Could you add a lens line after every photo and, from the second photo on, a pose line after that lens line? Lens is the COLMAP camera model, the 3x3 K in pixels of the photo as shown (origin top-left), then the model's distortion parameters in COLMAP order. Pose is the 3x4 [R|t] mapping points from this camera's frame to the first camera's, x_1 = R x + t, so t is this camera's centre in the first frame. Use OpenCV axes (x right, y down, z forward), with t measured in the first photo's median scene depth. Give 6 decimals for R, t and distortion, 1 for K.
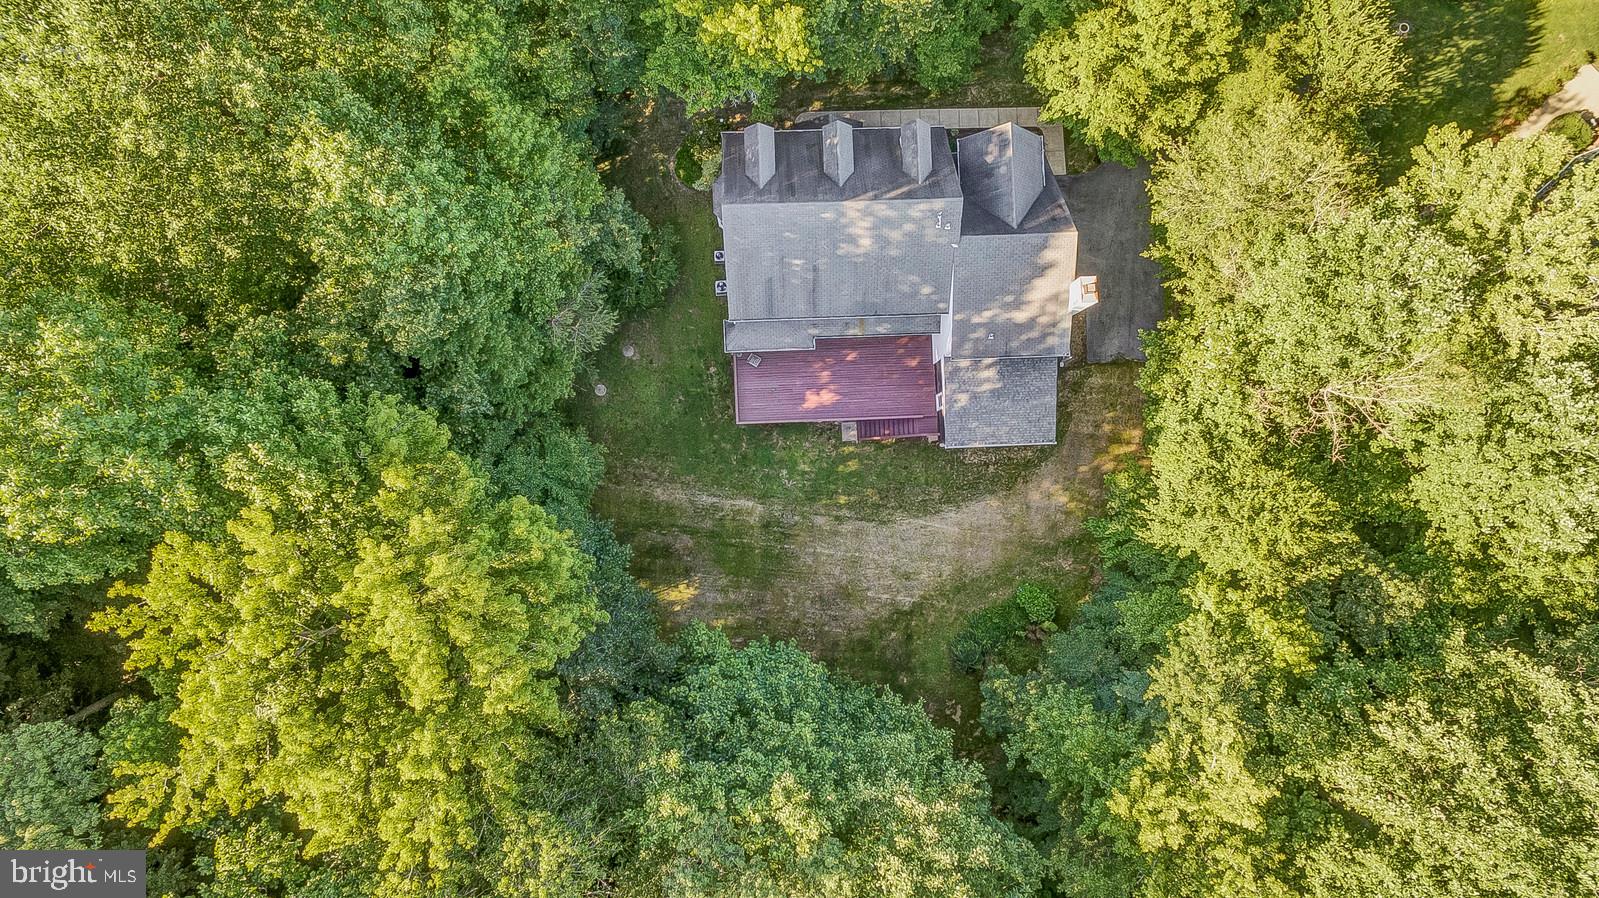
lens RADIAL K [[872.3, 0, 794.9], [0, 872.3, 444.3], [0, 0, 1]] dist [0.000769, 0.000571]
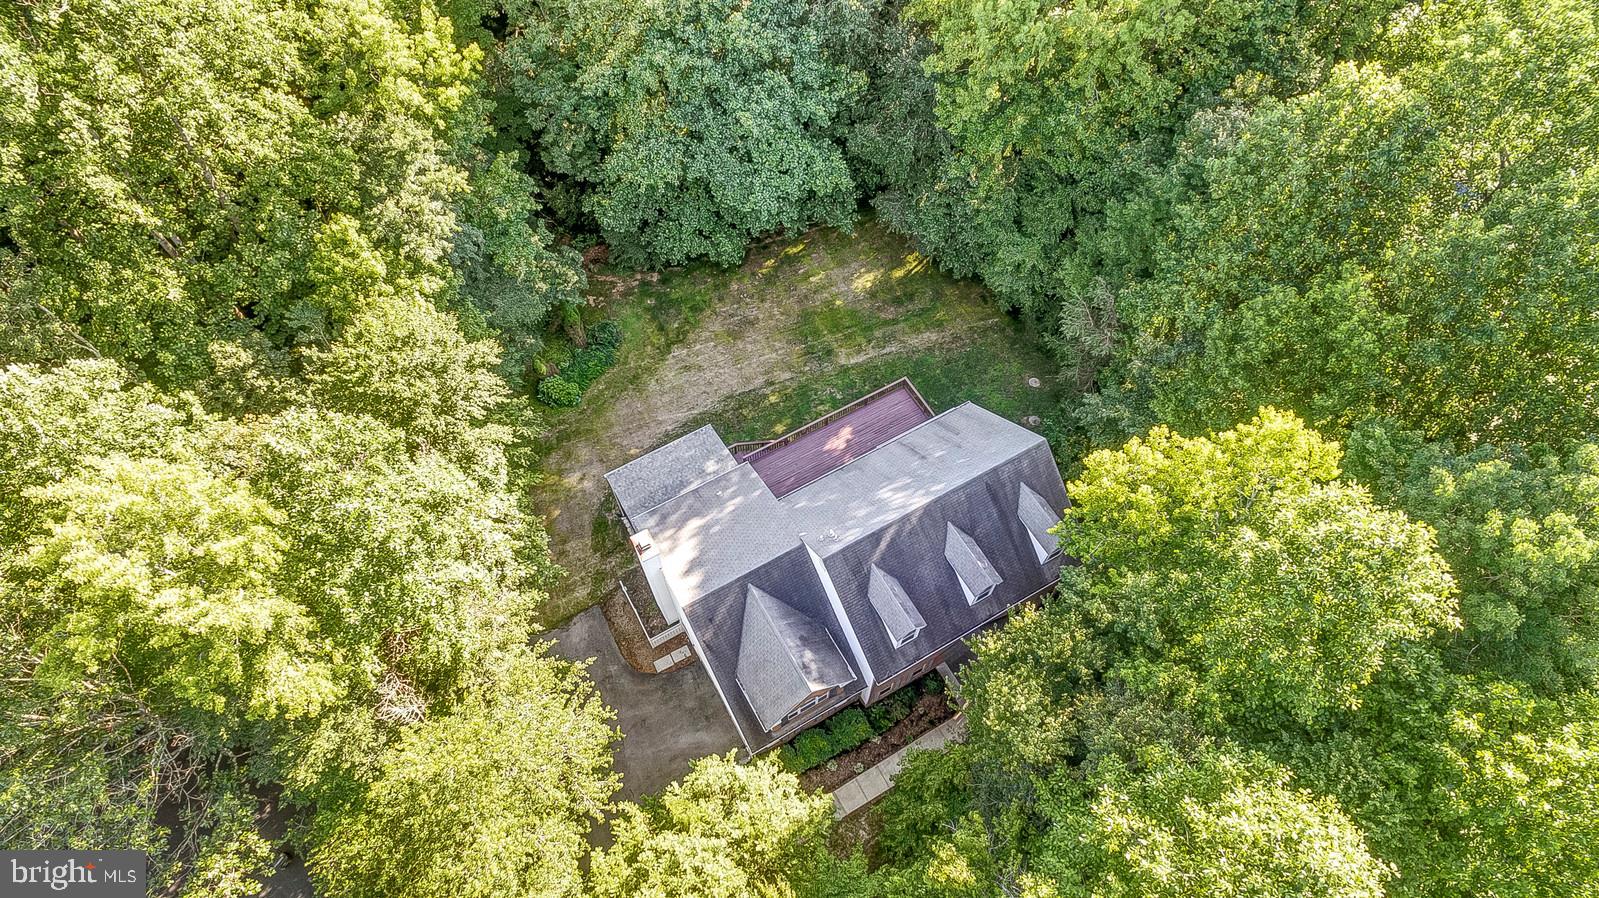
lens RADIAL K [[872.3, 0, 794.9], [0, 872.3, 444.3], [0, 0, 1]] dist [0.000769, 0.000571]
pose [[-0.887437, 0.399388, -0.230098, 0.355731], [-0.460725, -0.753745, 0.468616, -0.569511], [0.013724, 0.521879, 0.852909, 0.201883]]
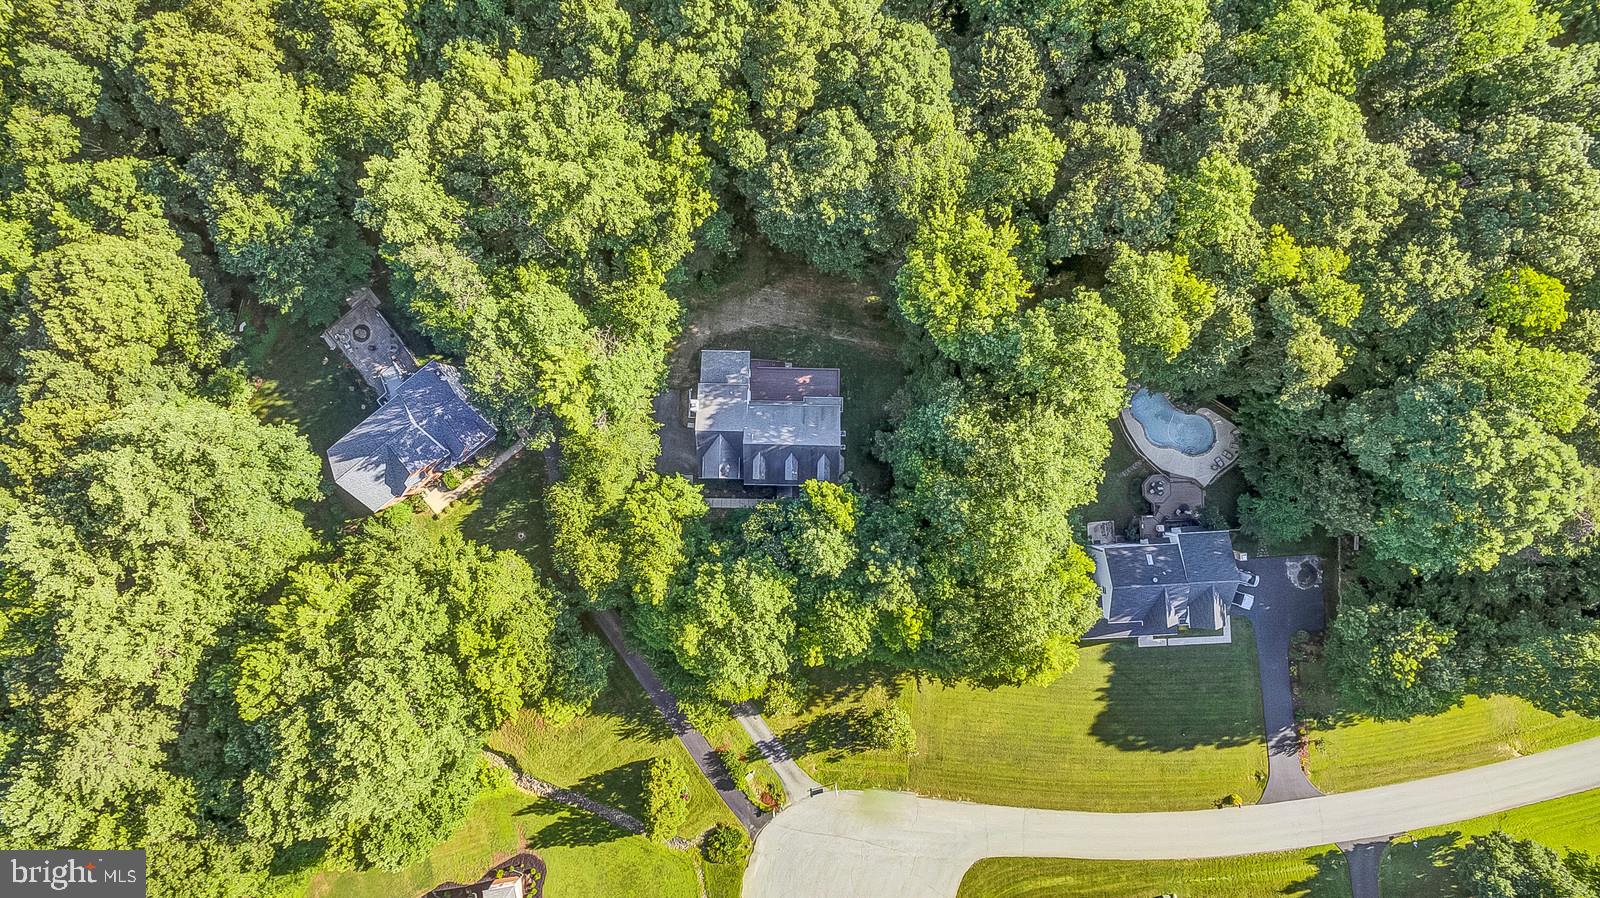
lens RADIAL K [[872.9, 0, 795.4], [0, 872.9, 444.3], [0, 0, 1]] dist [0.000769, 0.000571]
pose [[-0.997761, -0.066224, 0.009300, 0.020417], [0.066658, -0.996051, 0.058650, -0.404276], [0.005380, 0.059138, 0.998235, -1.412881]]
